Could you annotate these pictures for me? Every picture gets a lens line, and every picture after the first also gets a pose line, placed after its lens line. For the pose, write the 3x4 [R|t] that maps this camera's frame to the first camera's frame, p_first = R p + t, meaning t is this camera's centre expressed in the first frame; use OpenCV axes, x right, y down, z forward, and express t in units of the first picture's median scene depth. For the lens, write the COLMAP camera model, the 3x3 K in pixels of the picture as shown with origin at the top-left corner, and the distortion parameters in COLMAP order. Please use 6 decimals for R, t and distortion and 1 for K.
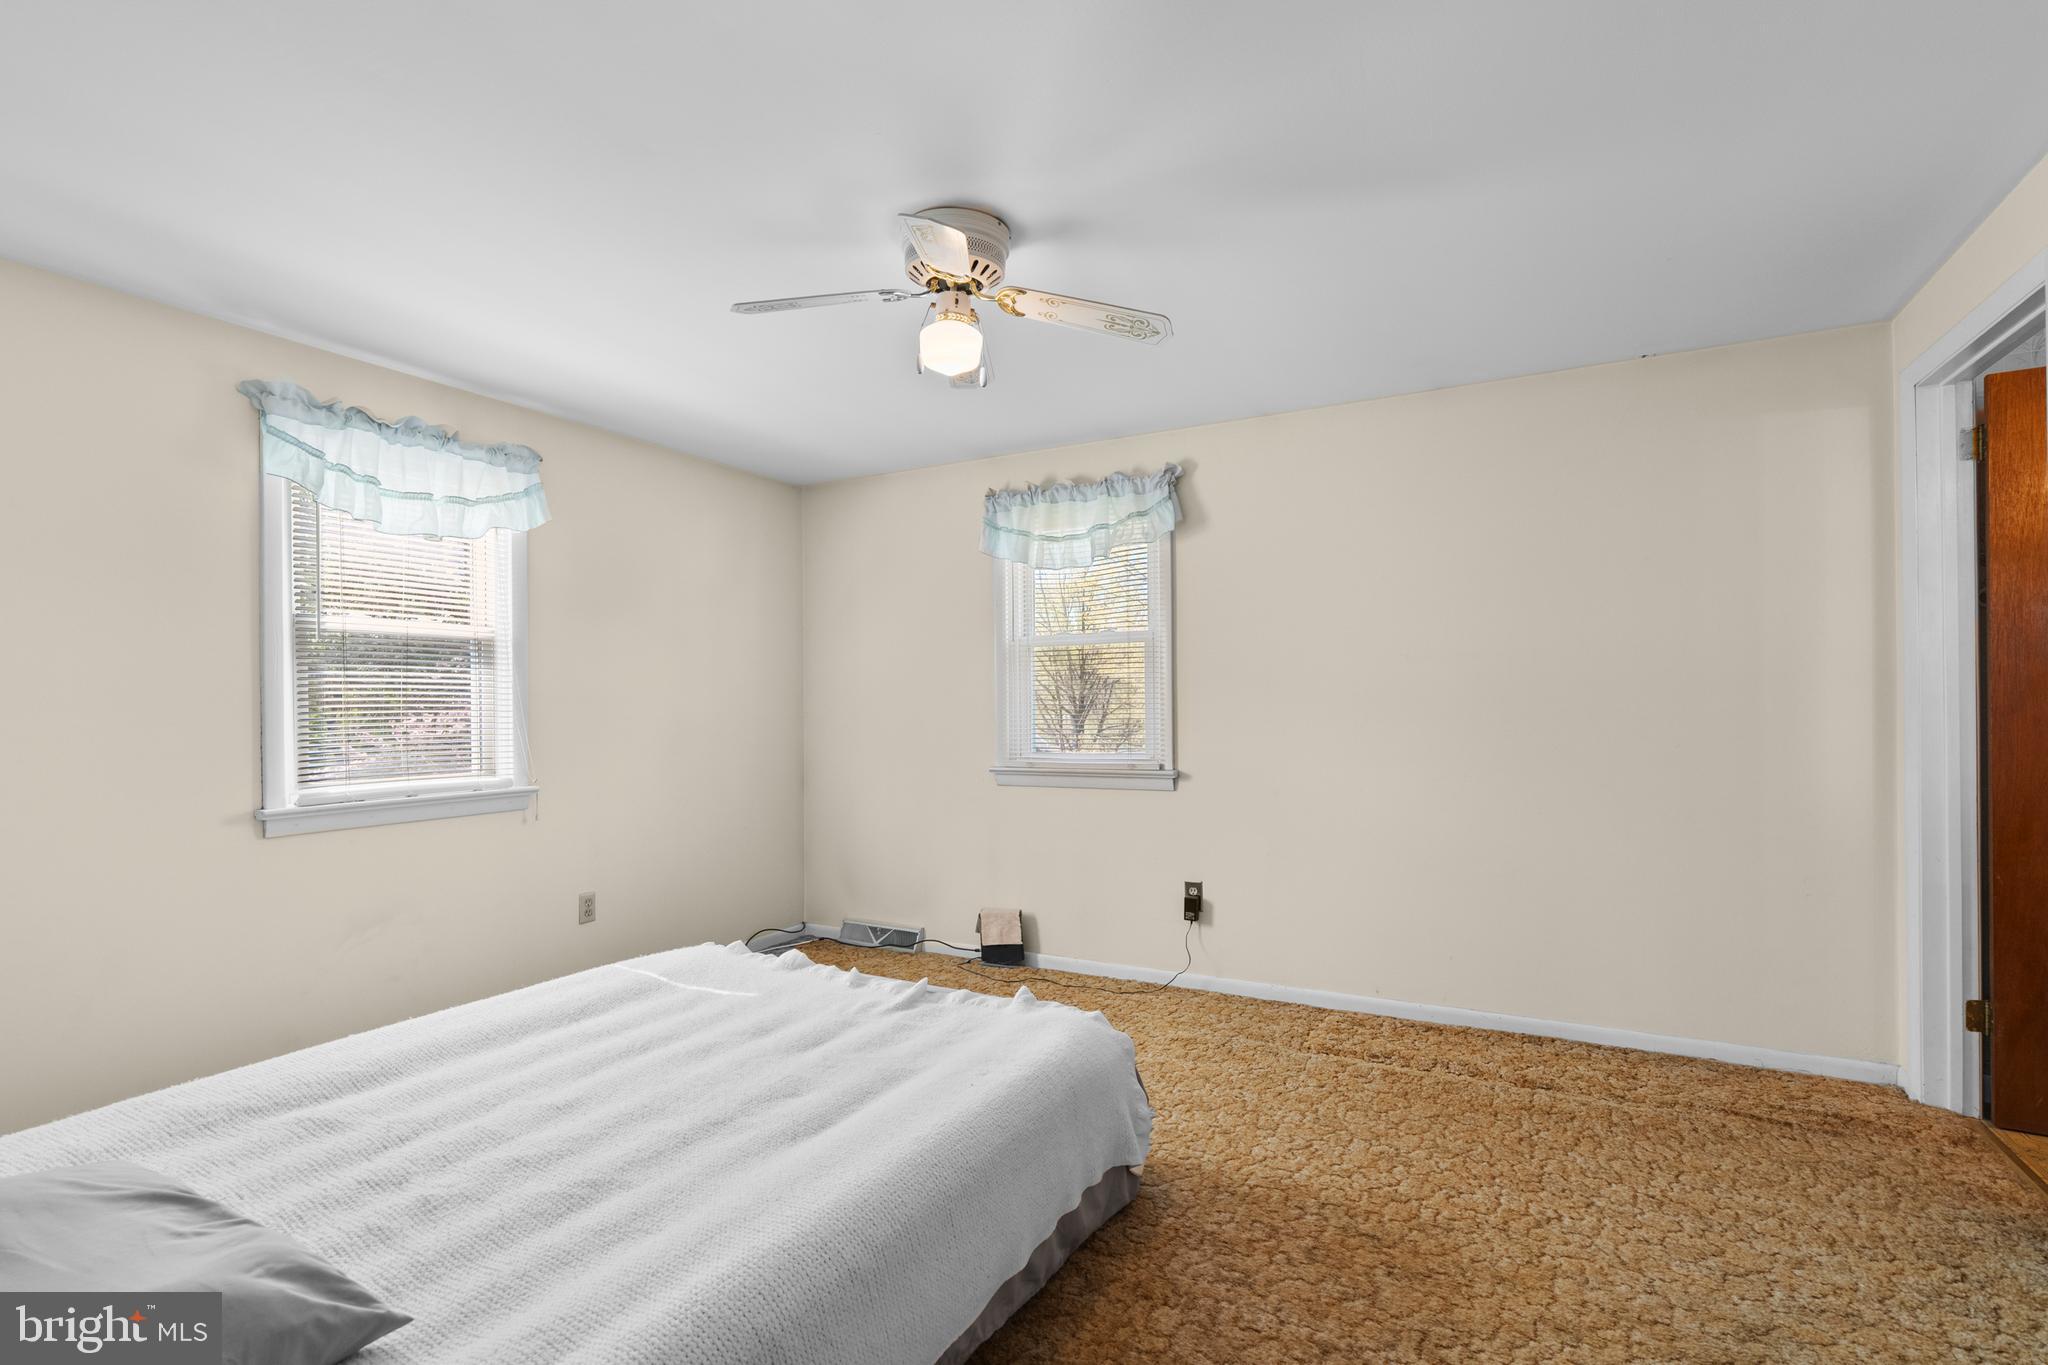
lens RADIAL K [[939.1, 0, 1016.7], [0, 939.1, 700.7], [0, 0, 1]] dist [-0.006543, 0.002600]
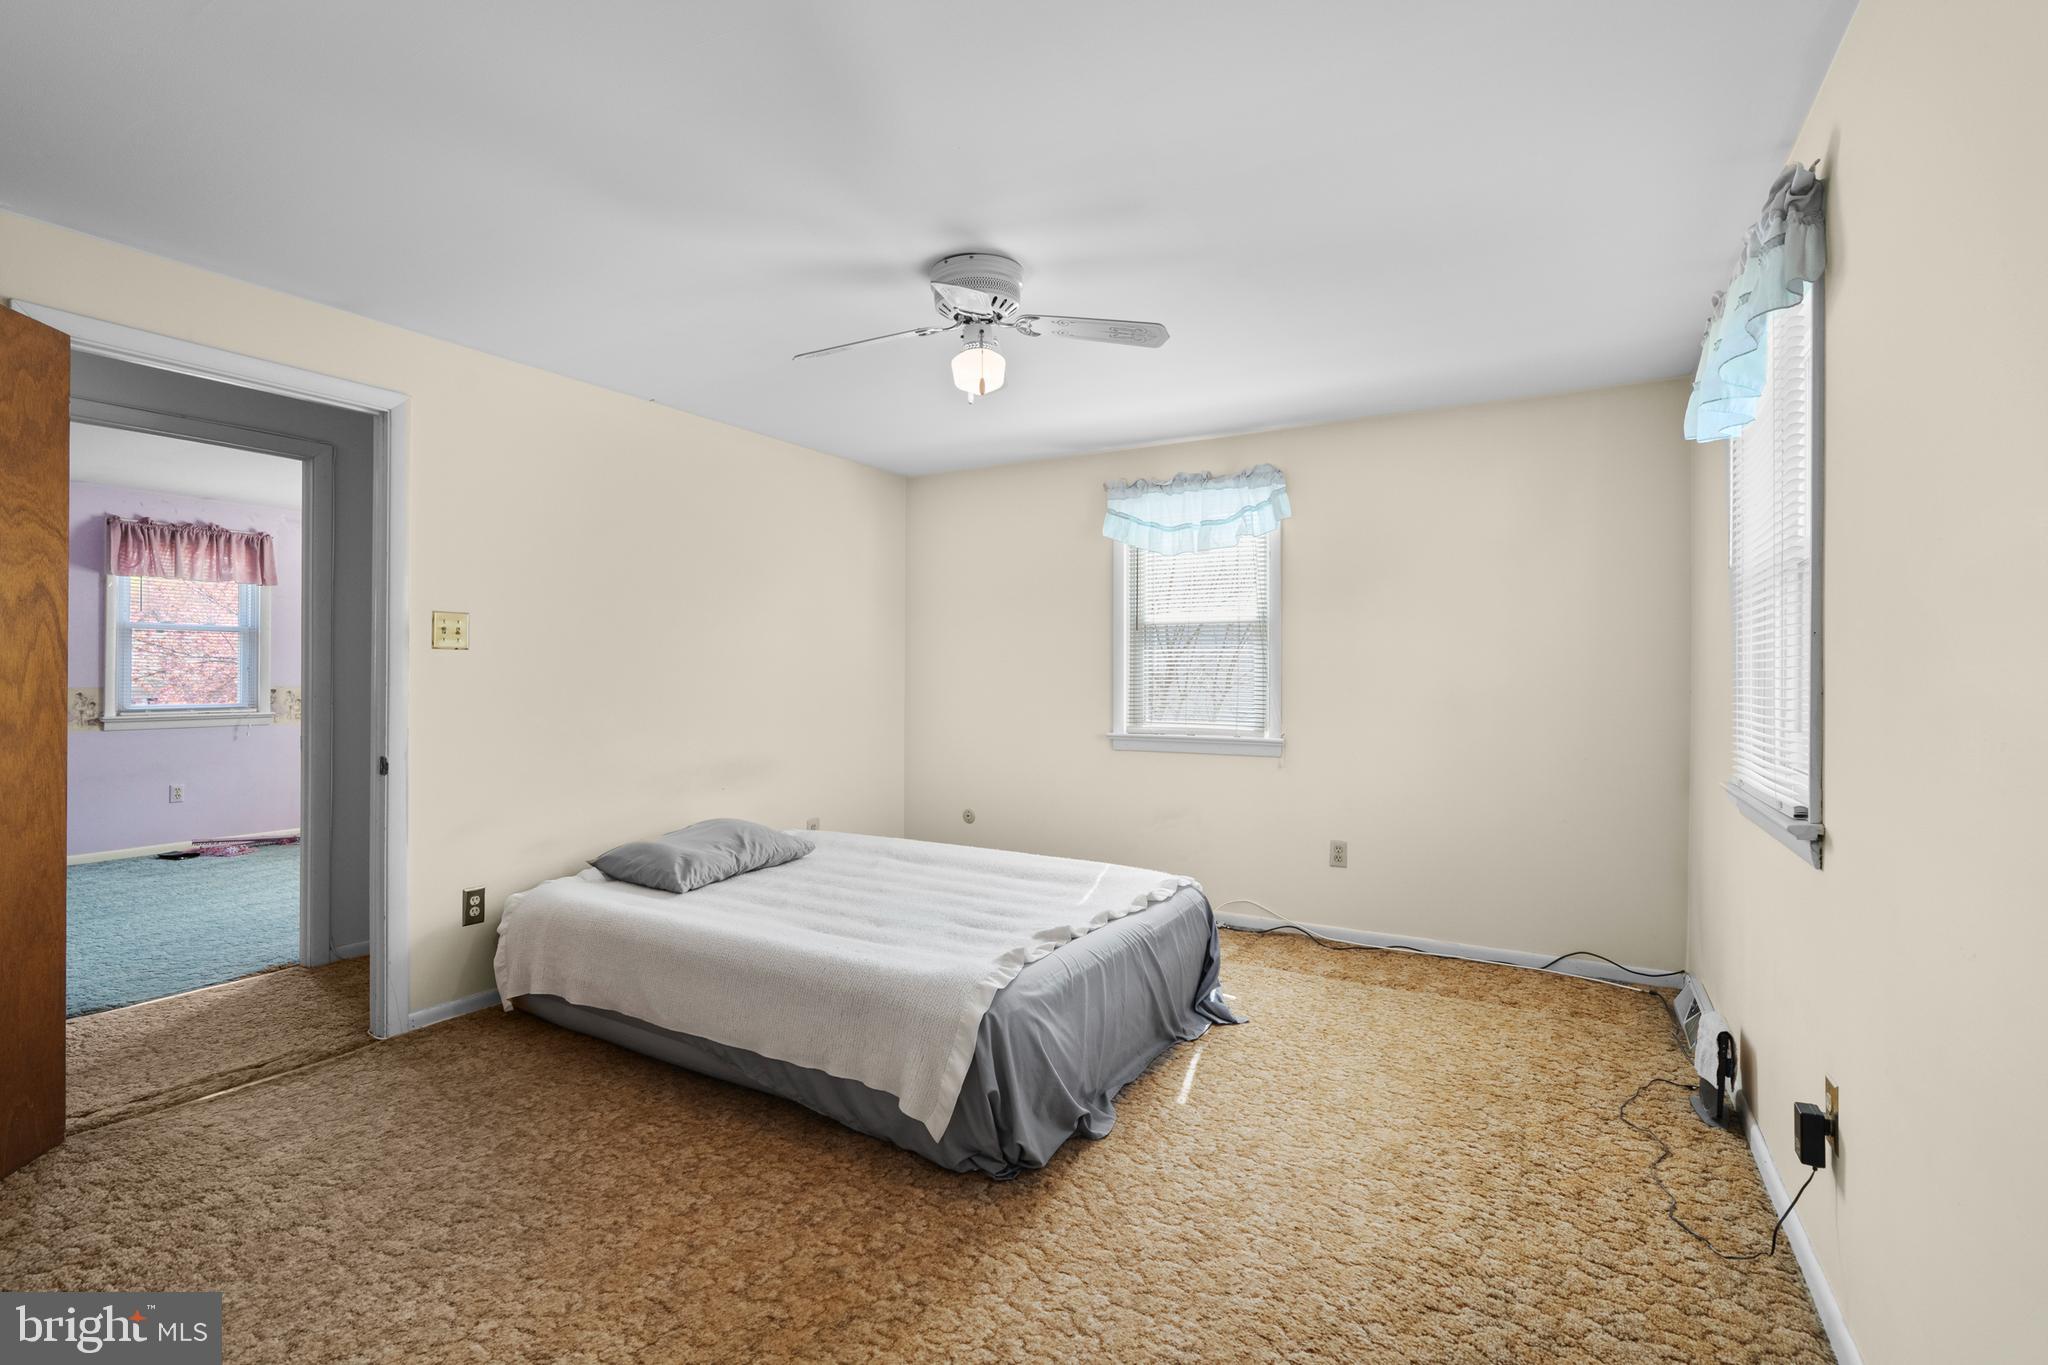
lens RADIAL K [[939.1, 0, 1039.7], [0, 939.1, 674.2], [0, 0, 1]] dist [-0.006543, 0.002600]
pose [[-0.020634, 0.009811, -0.999739, 0.850207], [-0.000044, 0.999952, 0.009814, -0.006205], [0.999787, 0.000247, -0.020632, 0.847599]]
